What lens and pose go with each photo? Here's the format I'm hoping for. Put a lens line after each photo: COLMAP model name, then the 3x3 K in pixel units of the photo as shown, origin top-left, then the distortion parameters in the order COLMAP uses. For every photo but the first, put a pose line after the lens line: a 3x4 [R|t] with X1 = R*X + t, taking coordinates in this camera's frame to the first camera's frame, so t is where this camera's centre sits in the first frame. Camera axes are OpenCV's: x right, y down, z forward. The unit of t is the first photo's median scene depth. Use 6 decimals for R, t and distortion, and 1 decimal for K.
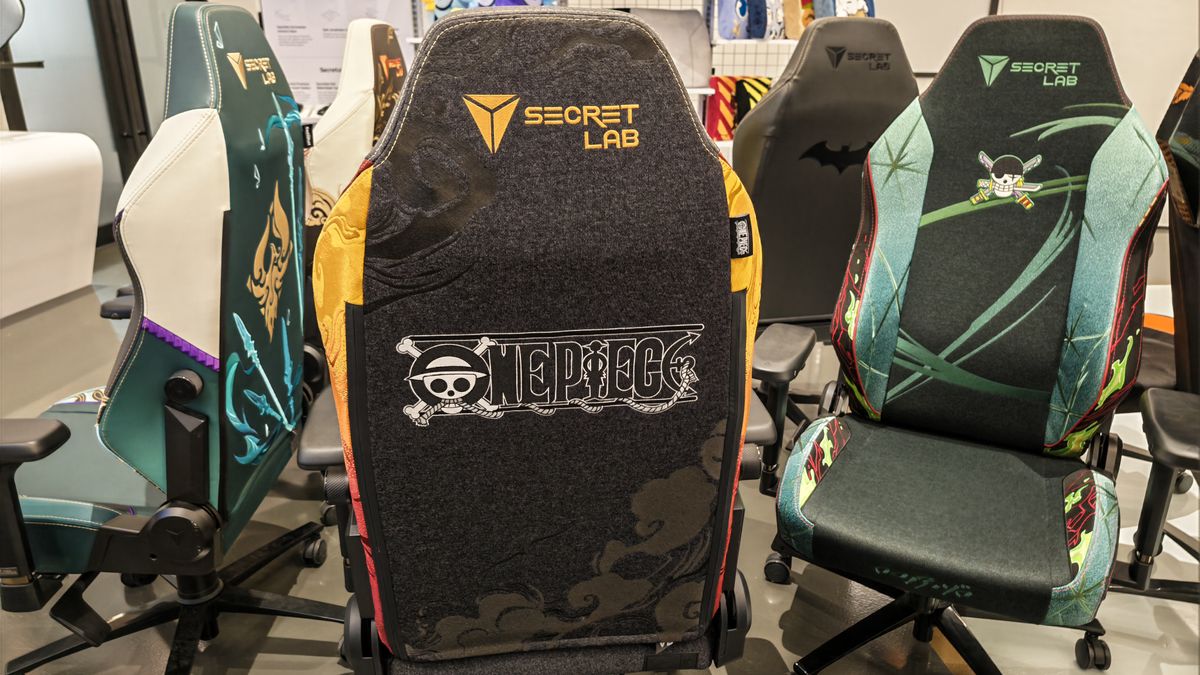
lens RADIAL K [[813.1, 0, 637.9], [0, 813.1, 325.6], [0, 0, 1]] dist [0.028106, -0.005952]
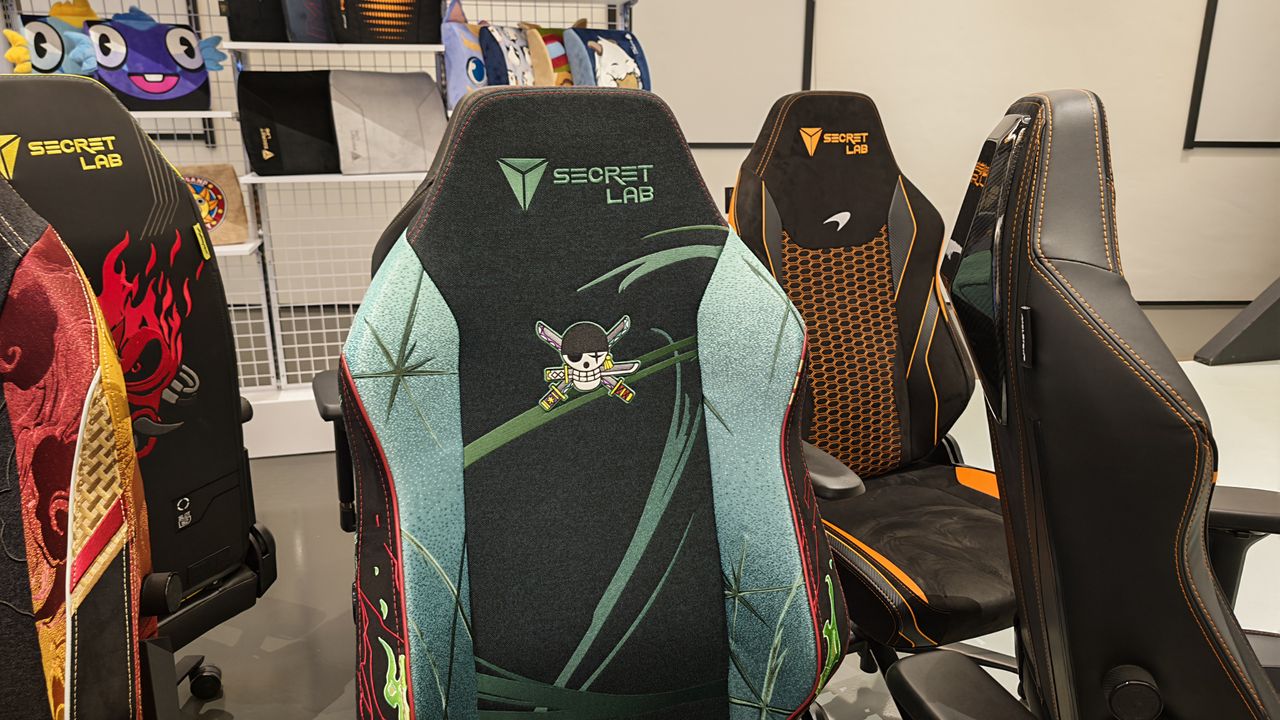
lens RADIAL K [[867.3, 0, 642.9], [0, 867.3, 356.3], [0, 0, 1]] dist [0.028106, -0.005952]
pose [[0.733152, -0.207710, 0.647568, 0.076246], [0.236436, 0.970666, 0.043661, -0.200817], [-0.637641, 0.121098, 0.760756, 0.500528]]
